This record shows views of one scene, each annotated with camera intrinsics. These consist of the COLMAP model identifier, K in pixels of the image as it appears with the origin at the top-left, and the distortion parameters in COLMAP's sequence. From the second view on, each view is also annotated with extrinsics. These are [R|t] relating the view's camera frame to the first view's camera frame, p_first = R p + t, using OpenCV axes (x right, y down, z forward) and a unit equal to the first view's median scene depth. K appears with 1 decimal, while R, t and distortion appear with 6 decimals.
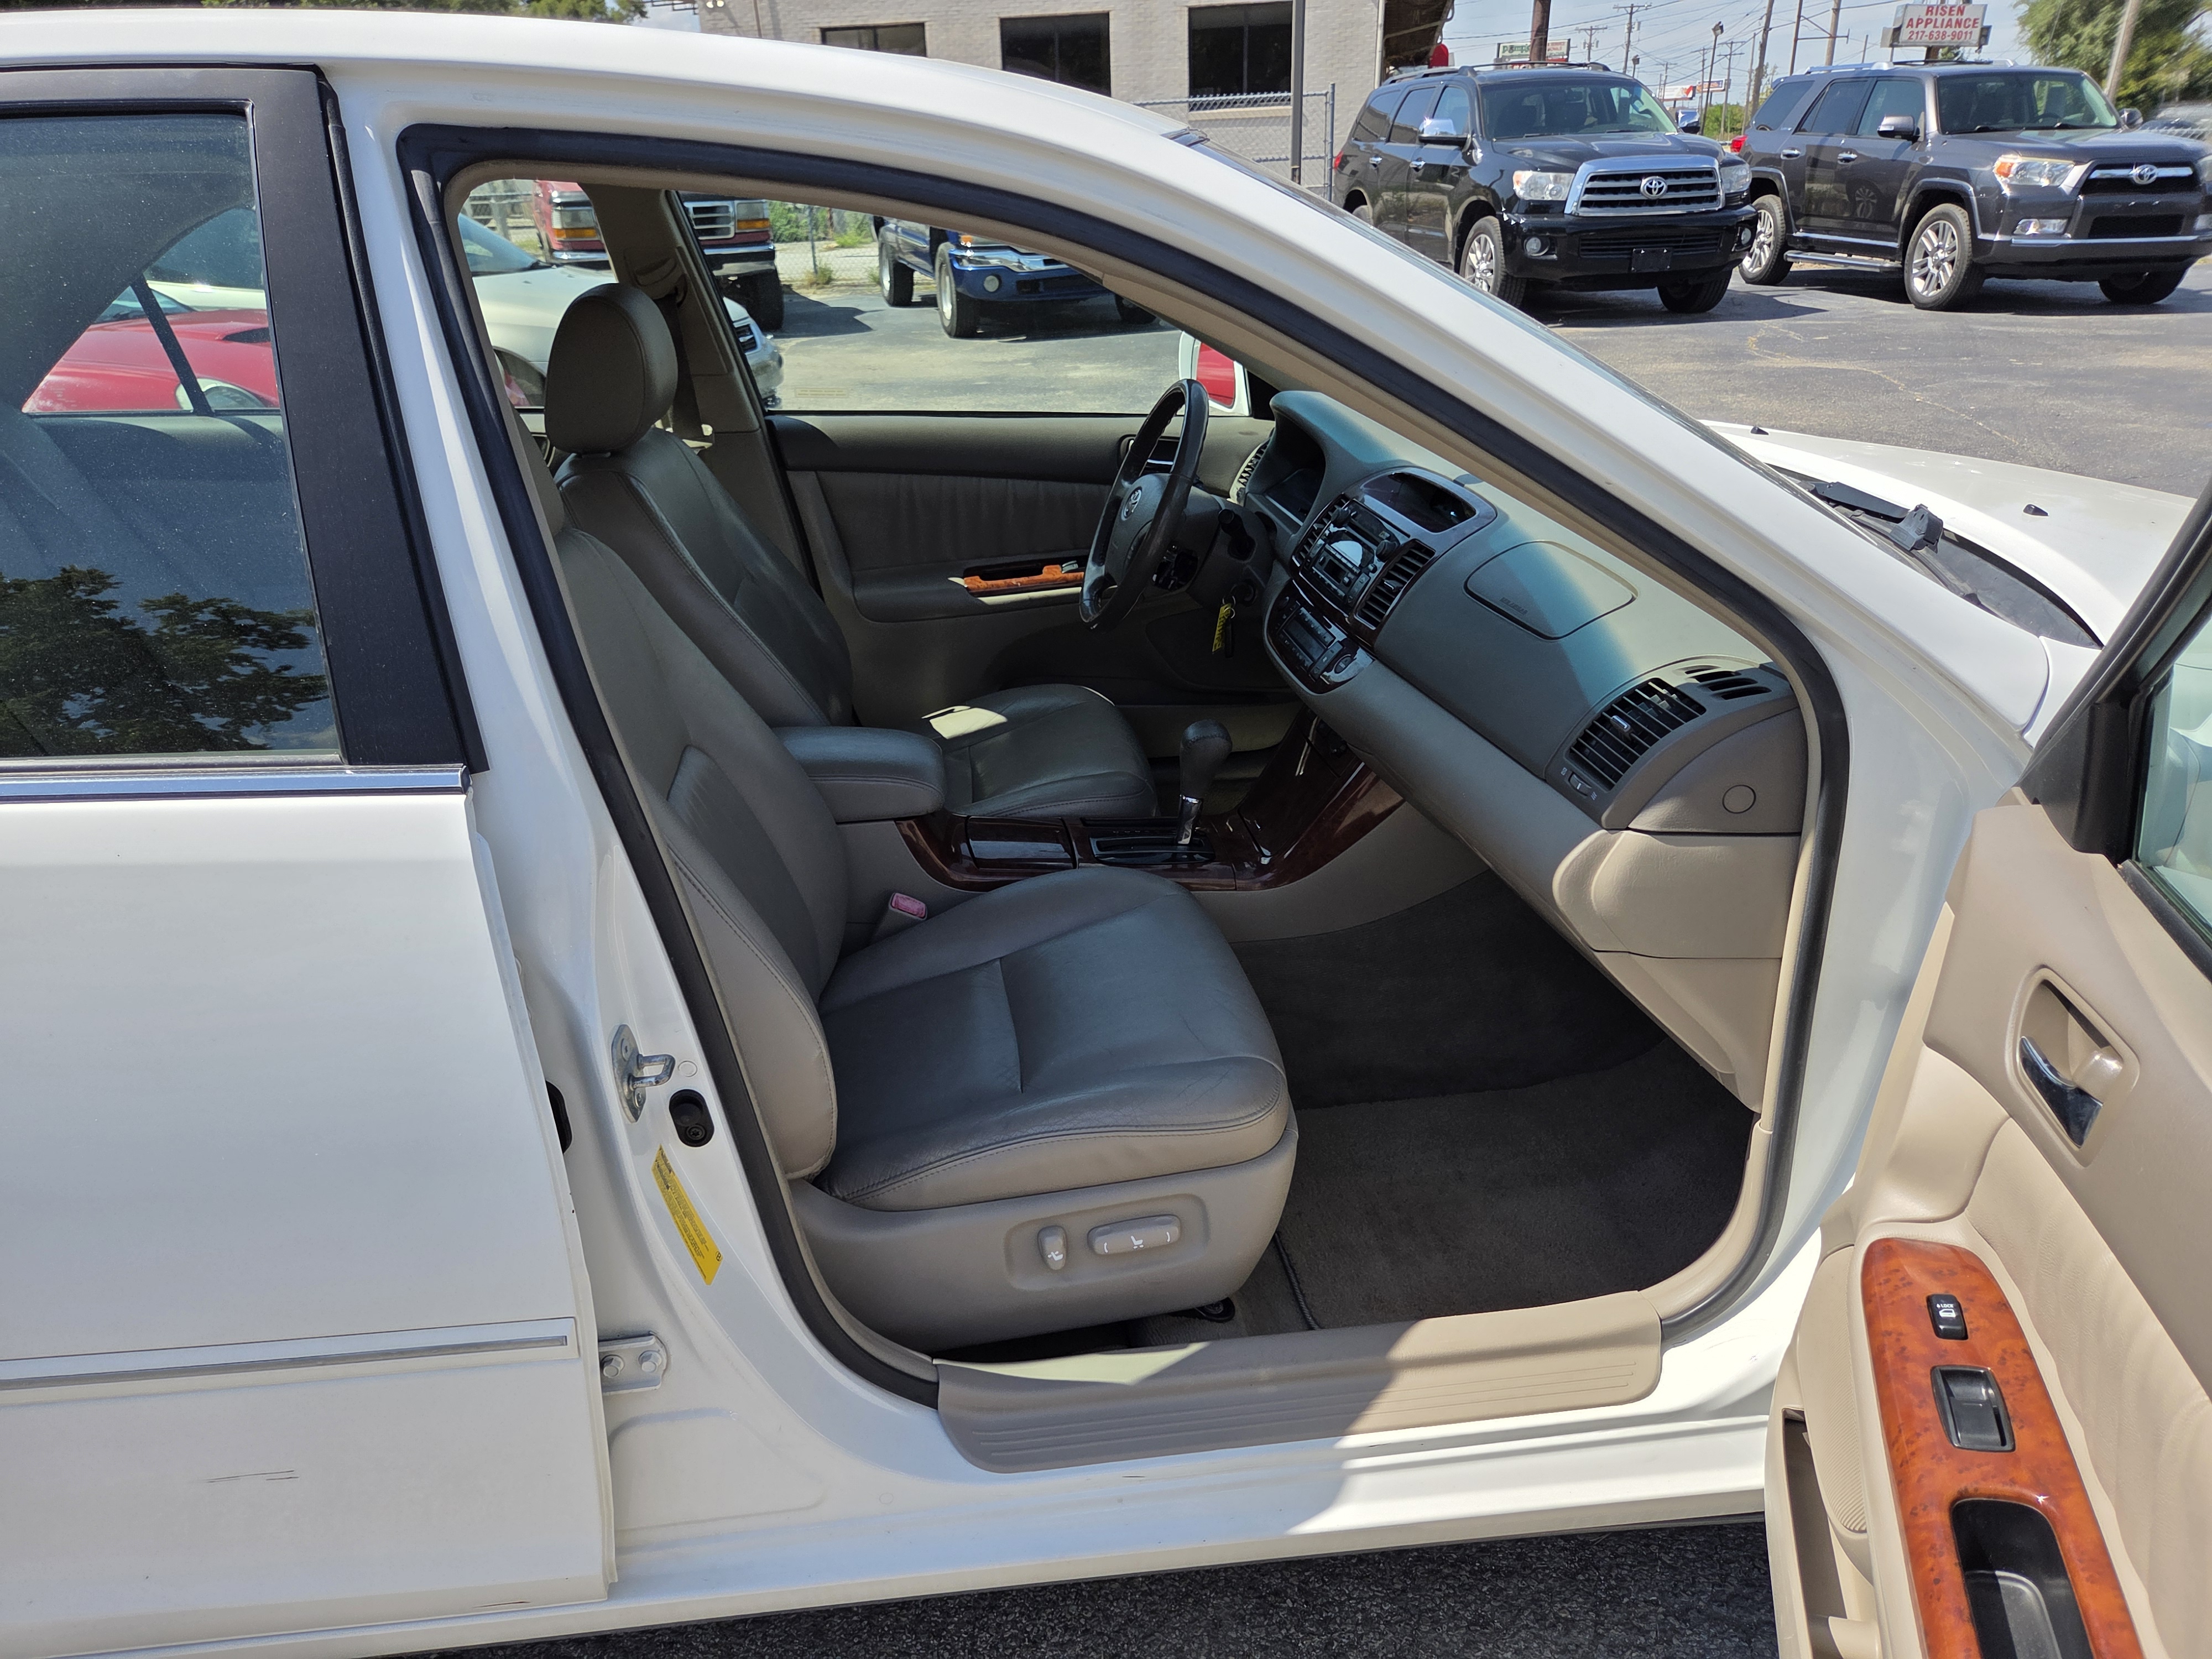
lens RADIAL K [[1471.5, 0, 1086.7], [0, 1471.5, 838.0], [0, 0, 1]] dist [0.051144, -0.042458]
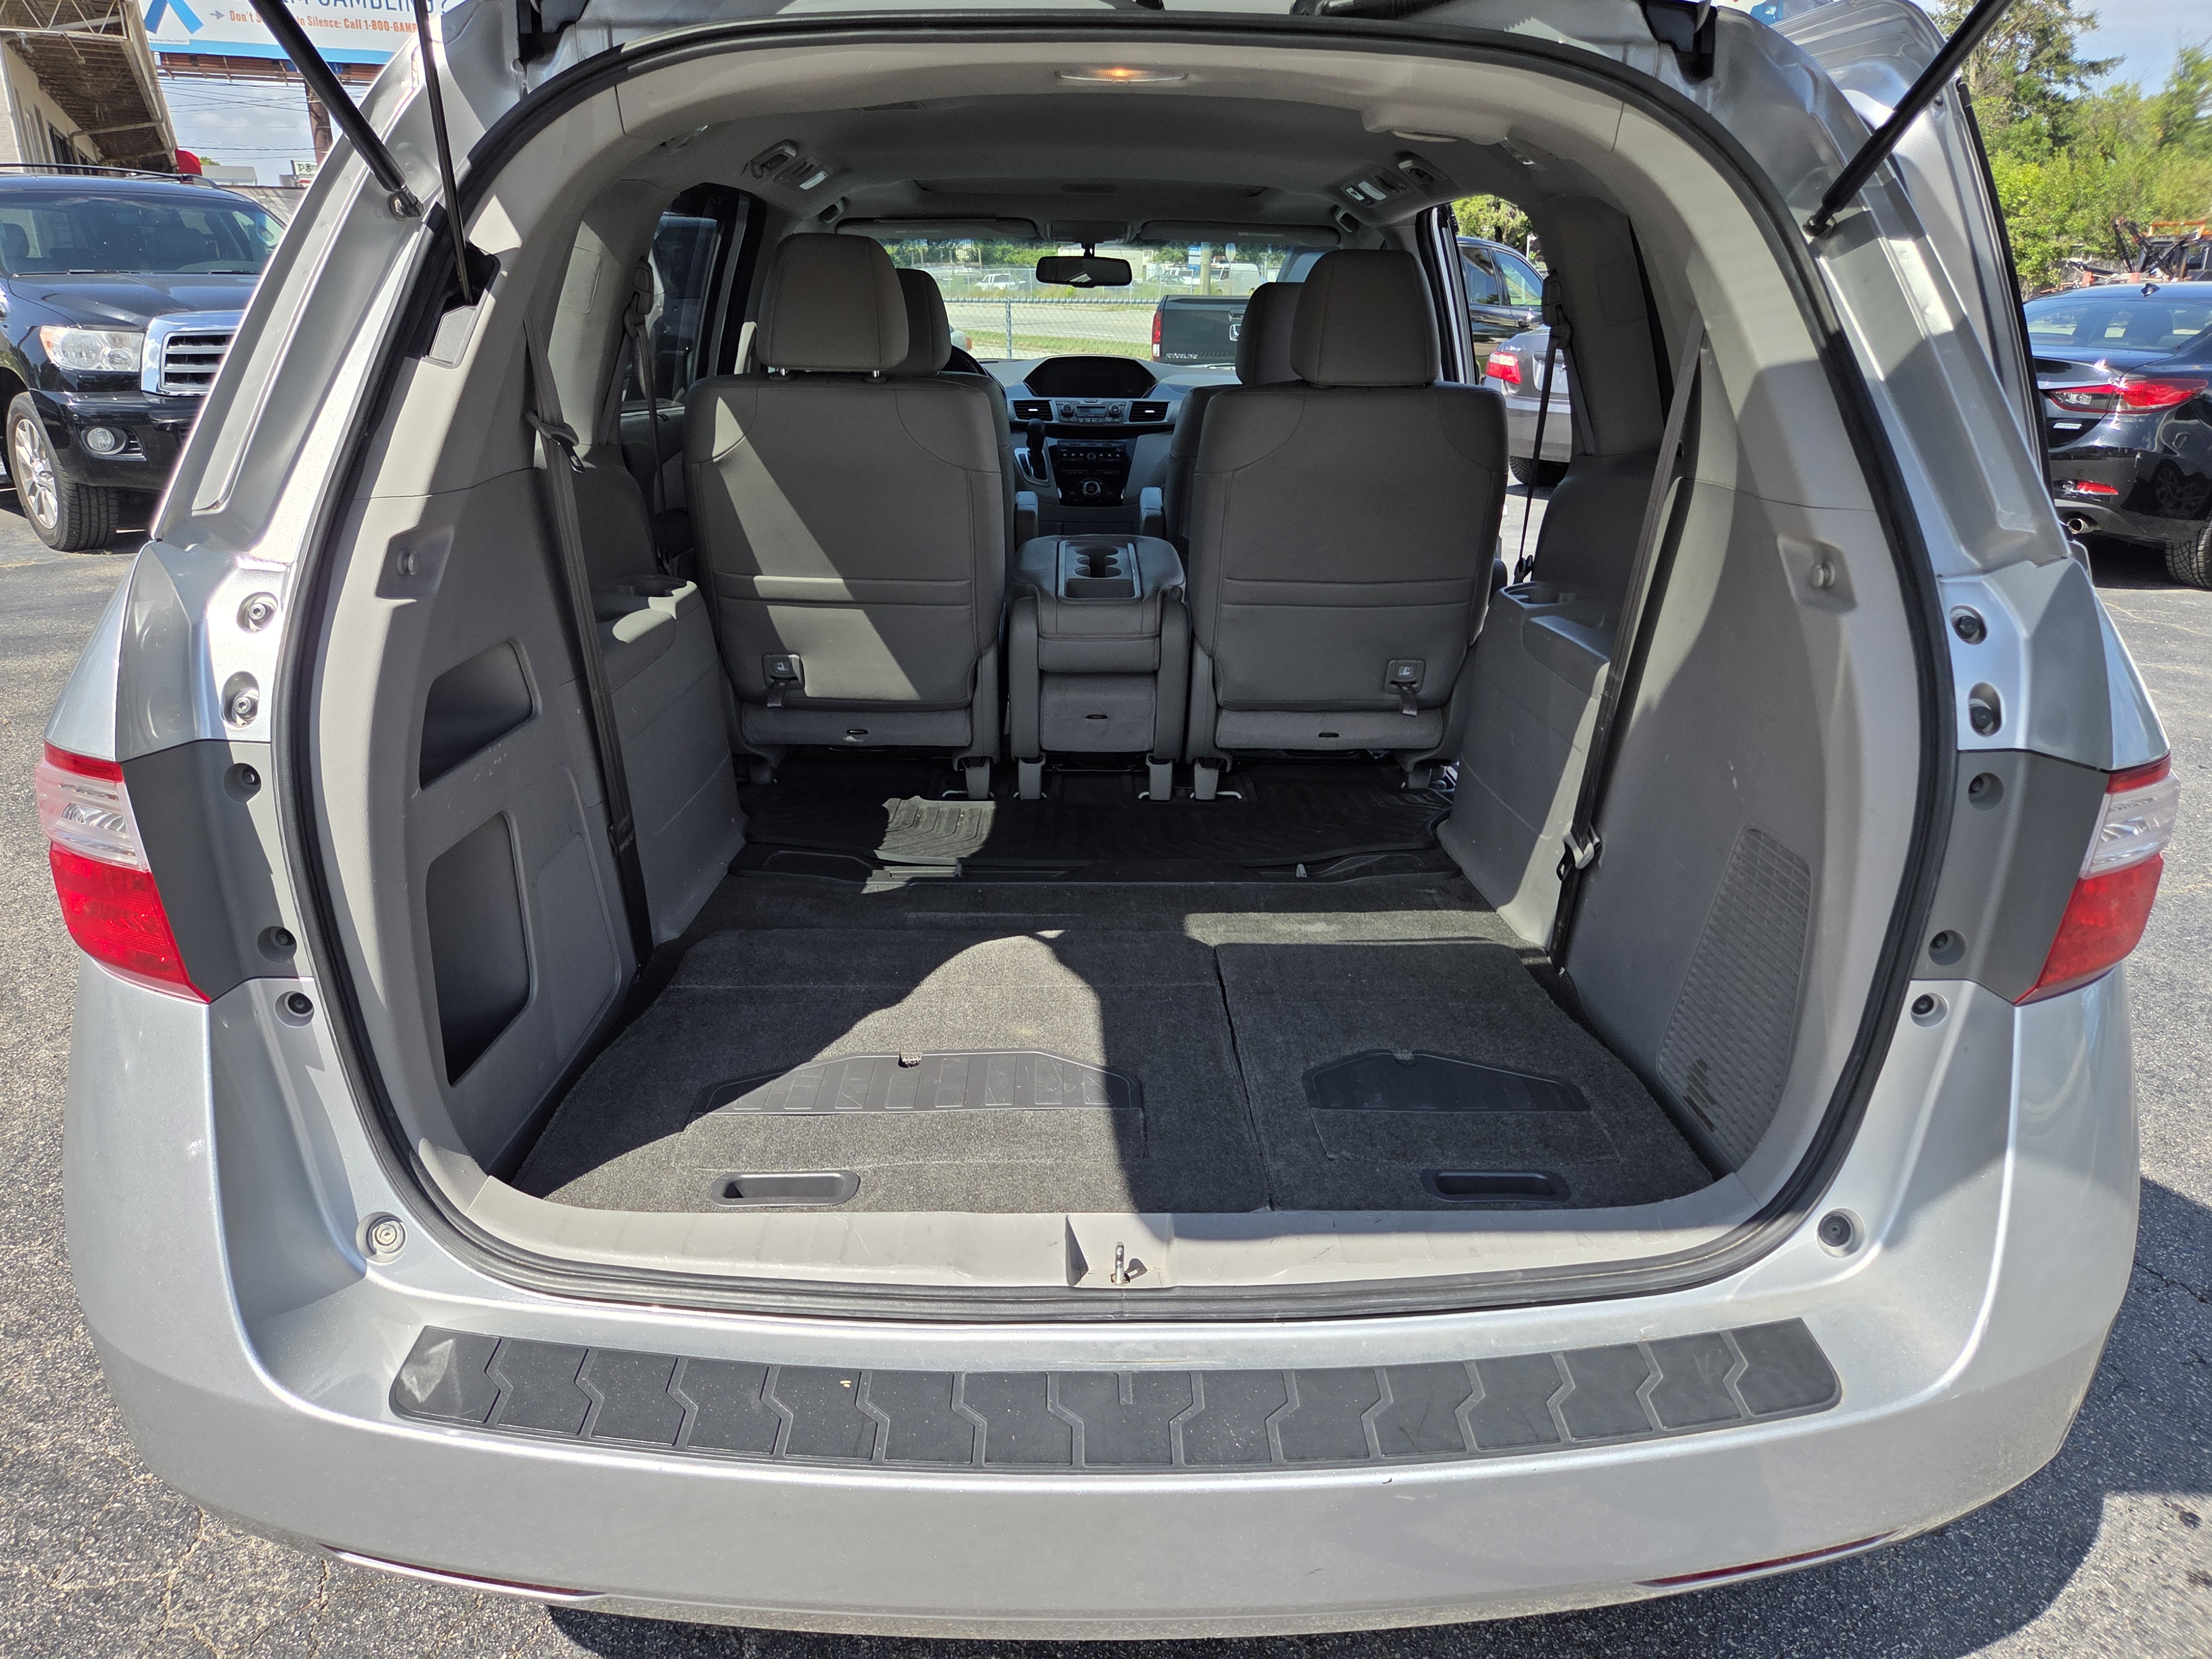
lens RADIAL K [[1471.5, 0, 1109.1], [0, 1471.5, 834.1], [0, 0, 1]] dist [0.051144, -0.042458]
pose [[0.766820, -0.188565, 0.613539, 0.206570], [0.234887, 0.972009, 0.005167, -0.135982], [-0.597340, 0.140150, 0.789648, 0.260853]]
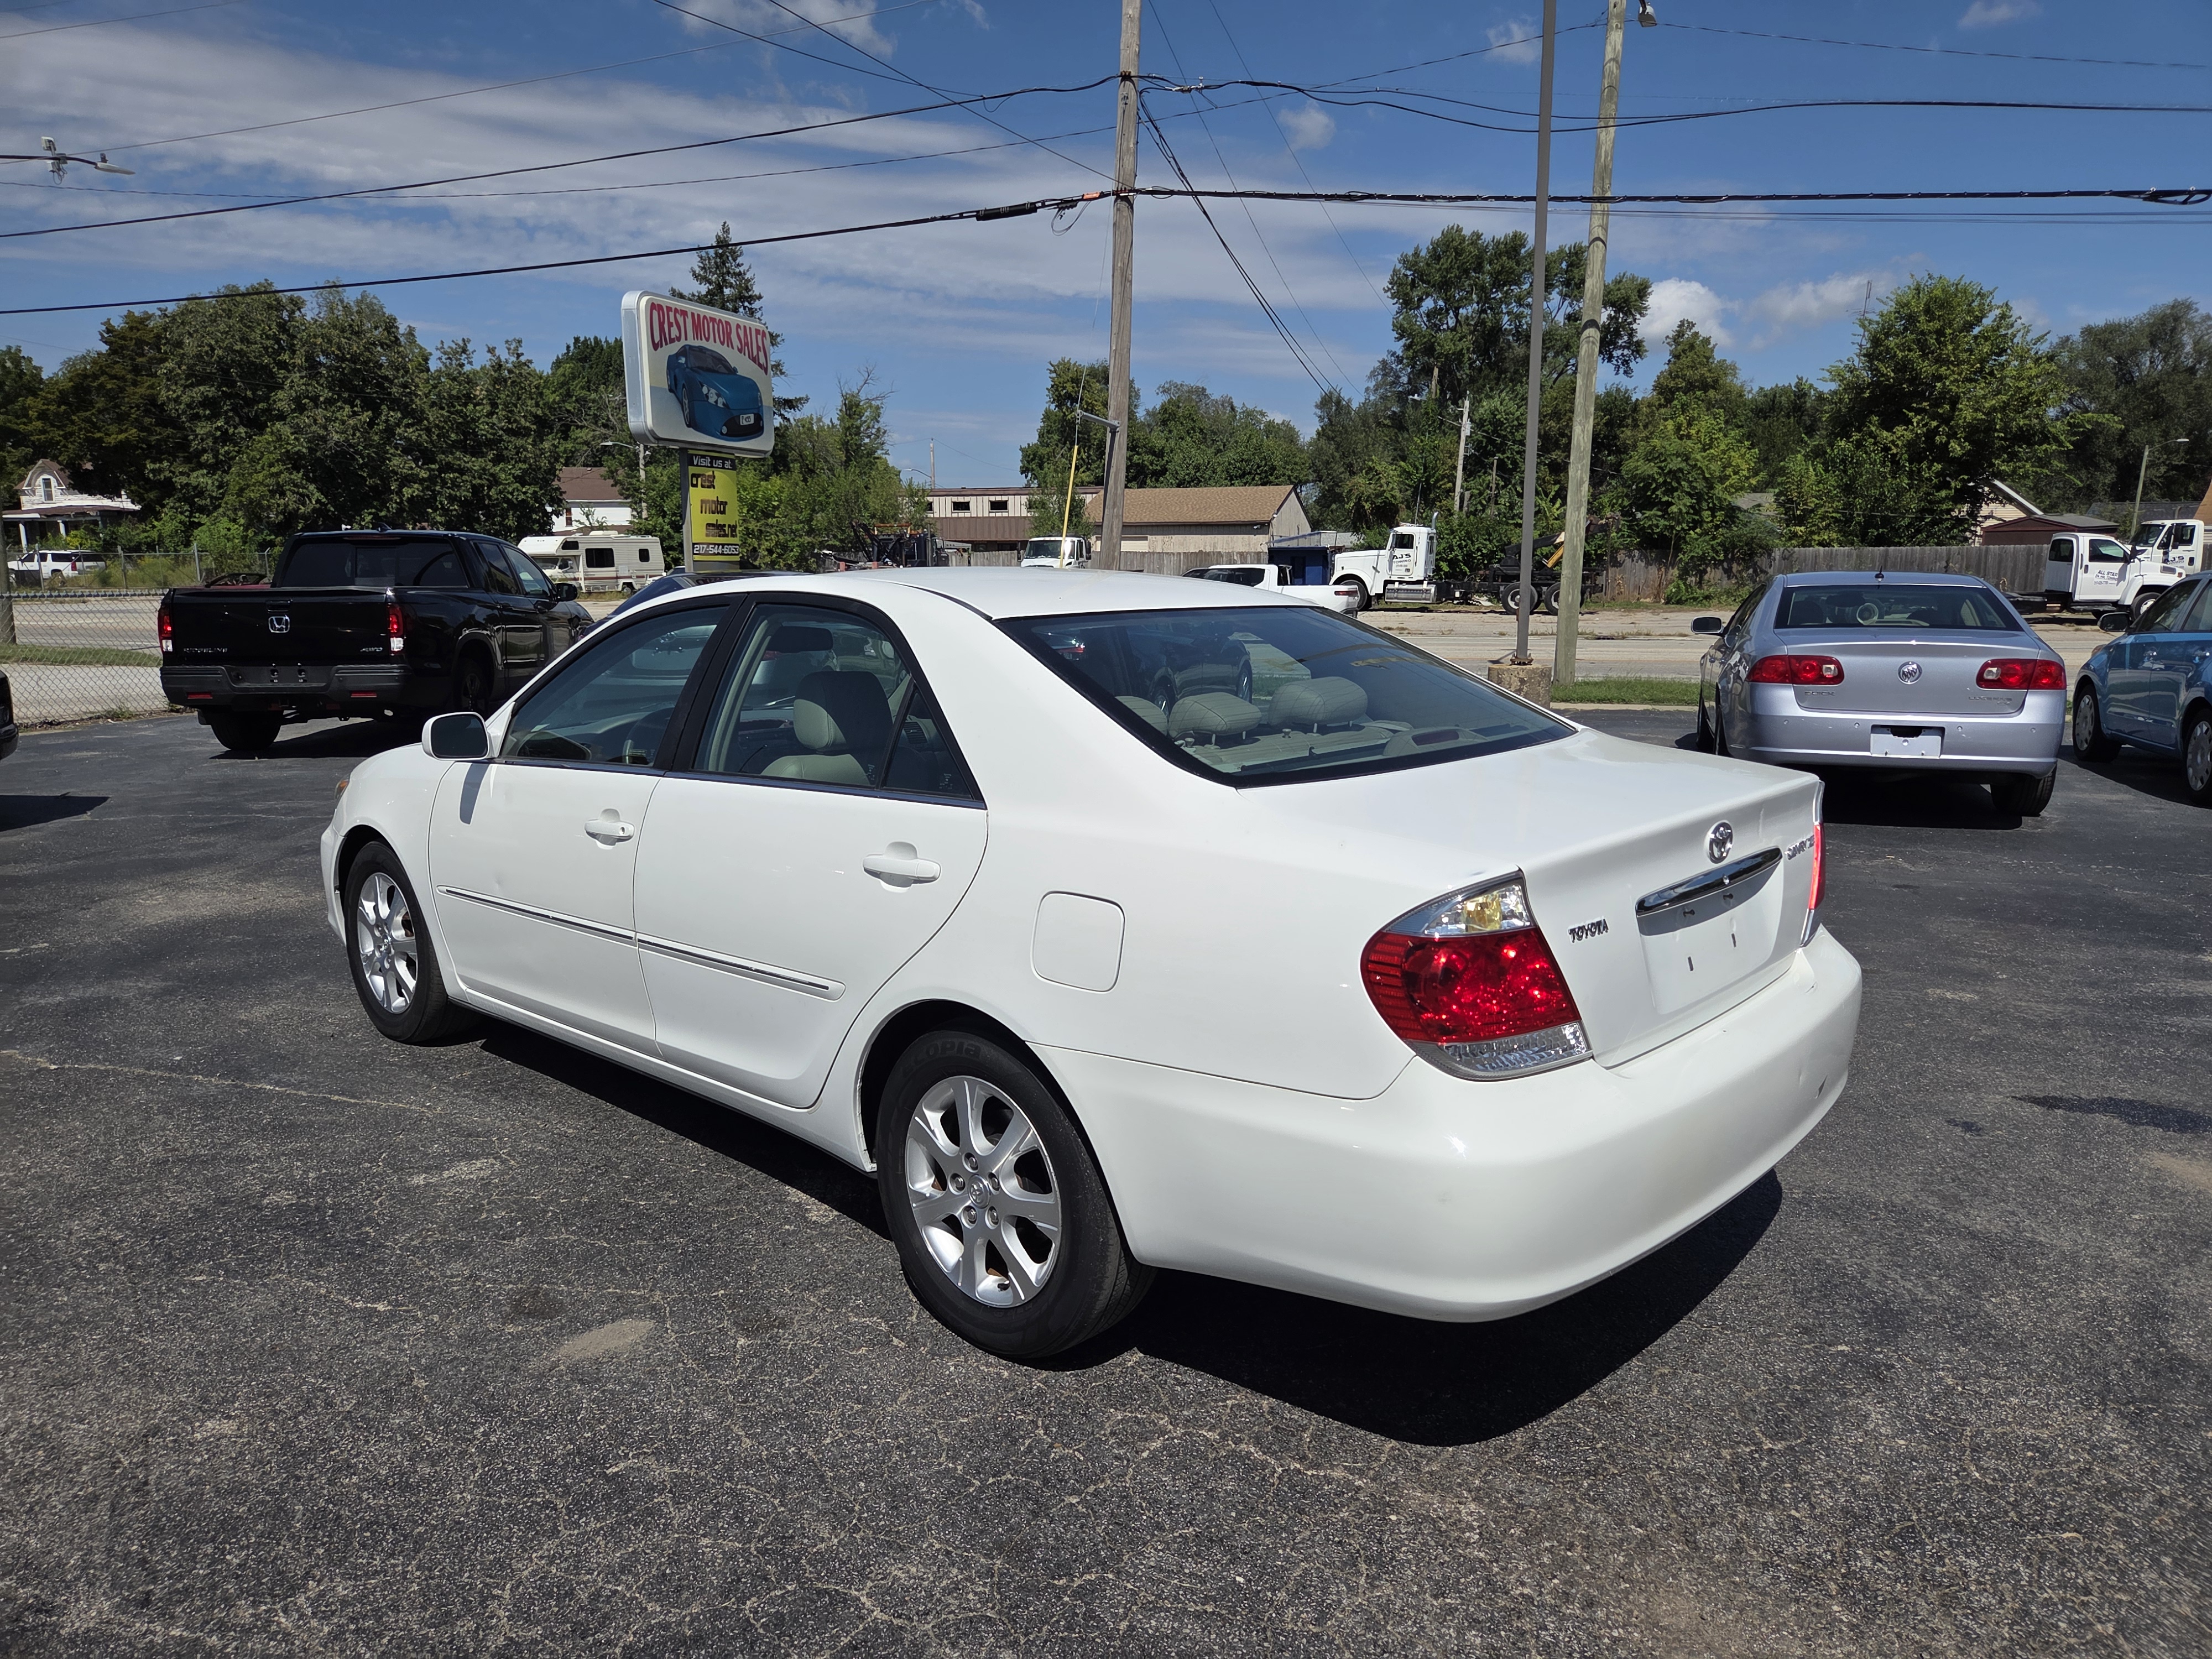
lens RADIAL K [[1471.5, 0, 1126.0], [0, 1471.5, 825.4], [0, 0, 1]] dist [0.051144, -0.042458]
pose [[0.113586, -0.138630, 0.983809, 0.051846], [0.407053, 0.909788, 0.081203, -0.170828], [-0.906315, 0.391239, 0.159768, 0.336381]]
